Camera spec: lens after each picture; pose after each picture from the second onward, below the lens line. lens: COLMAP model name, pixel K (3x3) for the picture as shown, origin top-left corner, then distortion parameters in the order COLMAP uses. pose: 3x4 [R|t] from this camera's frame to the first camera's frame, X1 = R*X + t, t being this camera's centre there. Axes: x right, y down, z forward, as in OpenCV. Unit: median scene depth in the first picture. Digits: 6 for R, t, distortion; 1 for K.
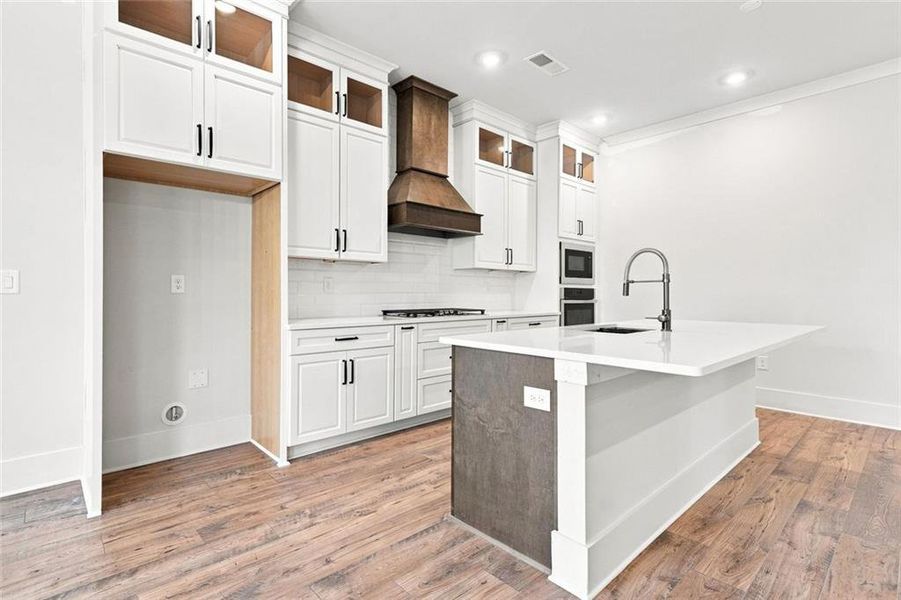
lens RADIAL K [[440.7, 0, 450.2], [0, 440.7, 293.9], [0, 0, 1]] dist [0.004476, 0.000760]
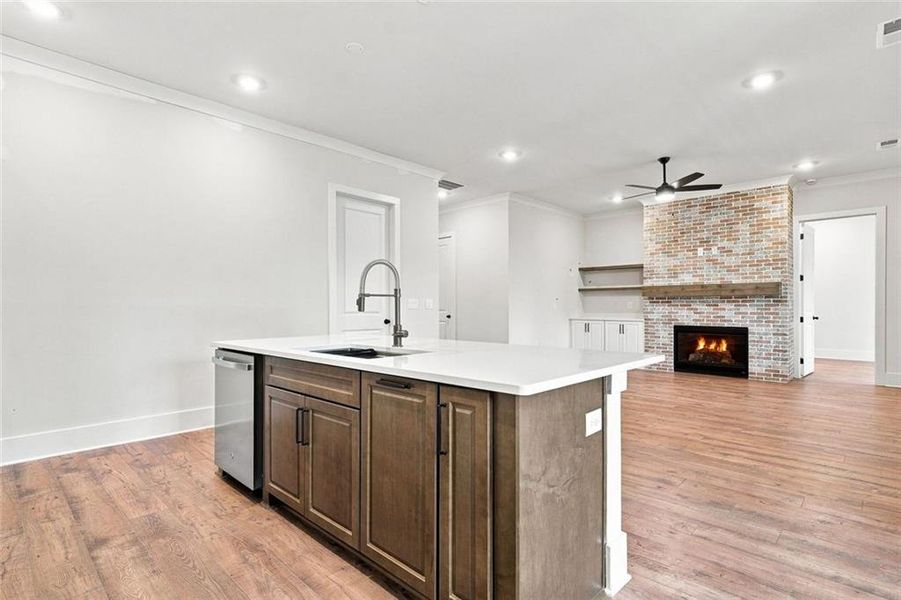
lens RADIAL K [[440.7, 0, 450.8], [0, 440.7, 299.3], [0, 0, 1]] dist [0.004476, 0.000760]
pose [[-0.053165, 0.012988, 0.998501, -0.312441], [0.004137, 0.999910, -0.012786, -0.005266], [-0.998577, 0.003451, -0.053214, 0.582118]]
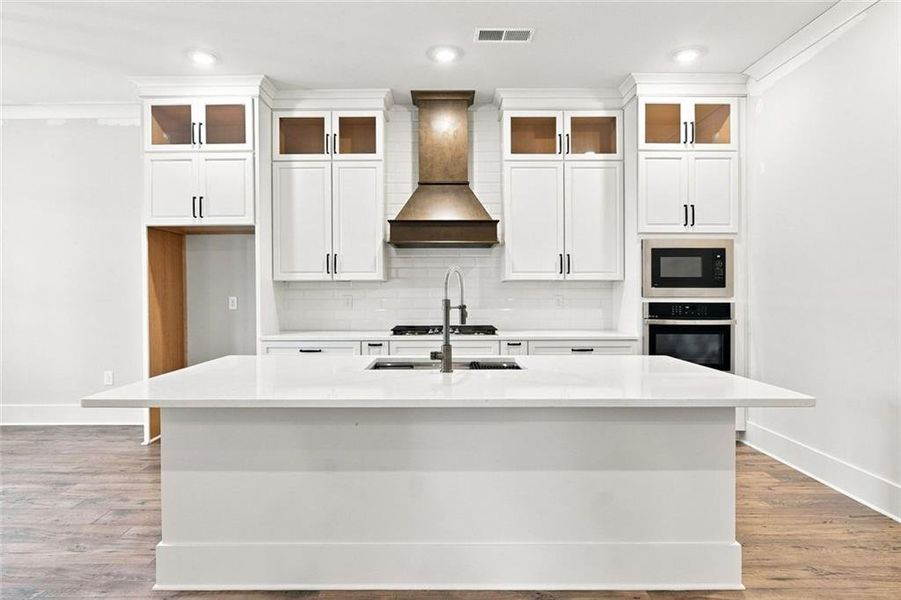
lens RADIAL K [[488.9, 0, 451.7], [0, 488.9, 301.2], [0, 0, 1]] dist [-0.011535, -0.000958]
pose [[0.732270, 0.007638, -0.680972, 0.681715], [0.002715, 0.999896, 0.014134, -0.034339], [0.681009, -0.012199, 0.732173, 0.234040]]
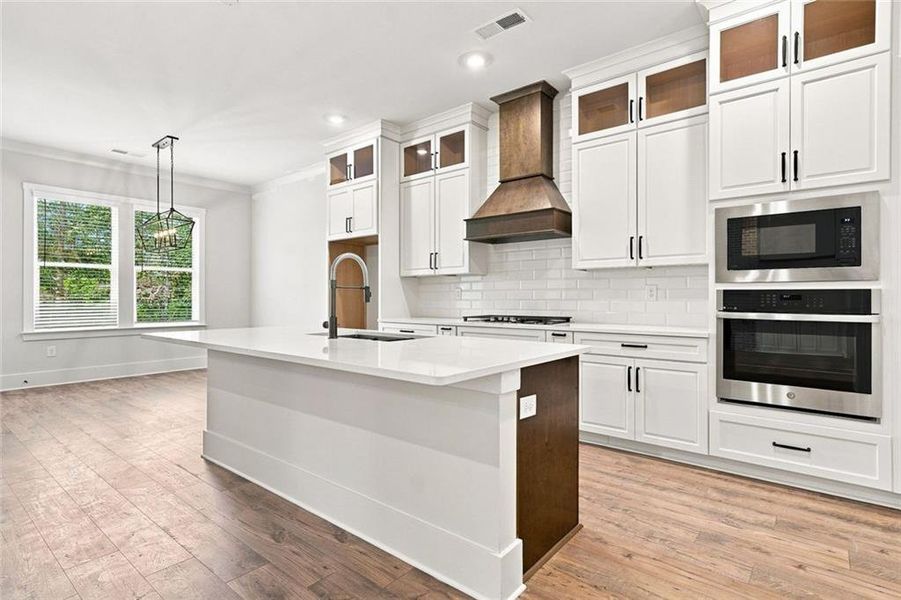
lens RADIAL K [[457.1, 0, 444.4], [0, 457.1, 301.5], [0, 0, 1]] dist [0.003818, 0.003853]
pose [[0.124419, 0.007810, -0.992199, 0.947133], [0.002033, 0.999965, 0.008126, -0.006103], [0.992228, -0.003028, 0.124398, 0.696691]]
